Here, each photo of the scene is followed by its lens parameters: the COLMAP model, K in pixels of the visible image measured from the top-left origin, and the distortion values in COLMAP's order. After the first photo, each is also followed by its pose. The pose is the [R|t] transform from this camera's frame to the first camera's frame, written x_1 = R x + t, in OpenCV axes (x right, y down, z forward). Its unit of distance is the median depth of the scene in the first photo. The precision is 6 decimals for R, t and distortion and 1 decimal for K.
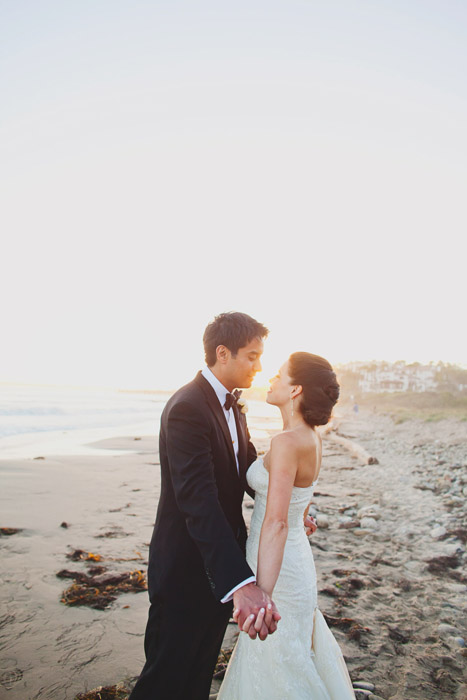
lens RADIAL K [[478.3, 0, 232.6], [0, 478.3, 349.0], [0, 0, 1]] dist [0.002296, 0.001844]
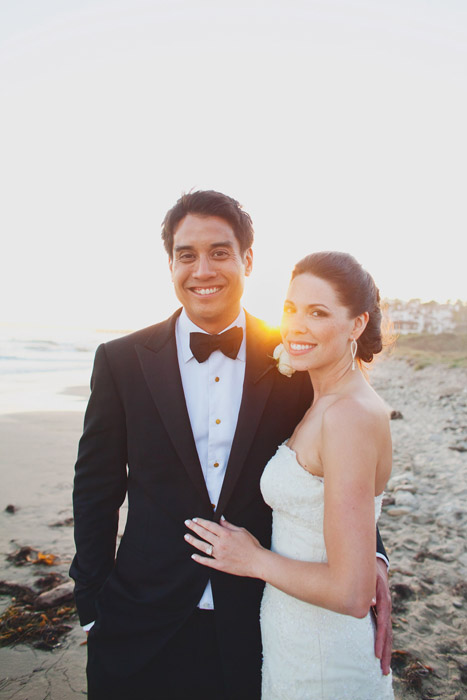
lens RADIAL K [[478.3, 0, 234.7], [0, 478.3, 349.4], [0, 0, 1]] dist [0.002296, 0.001844]
pose [[0.999683, 0.004057, 0.024838, -0.020718], [-0.007136, 0.992109, 0.125174, 0.024673], [-0.024134, -0.125312, 0.991824, 0.293949]]
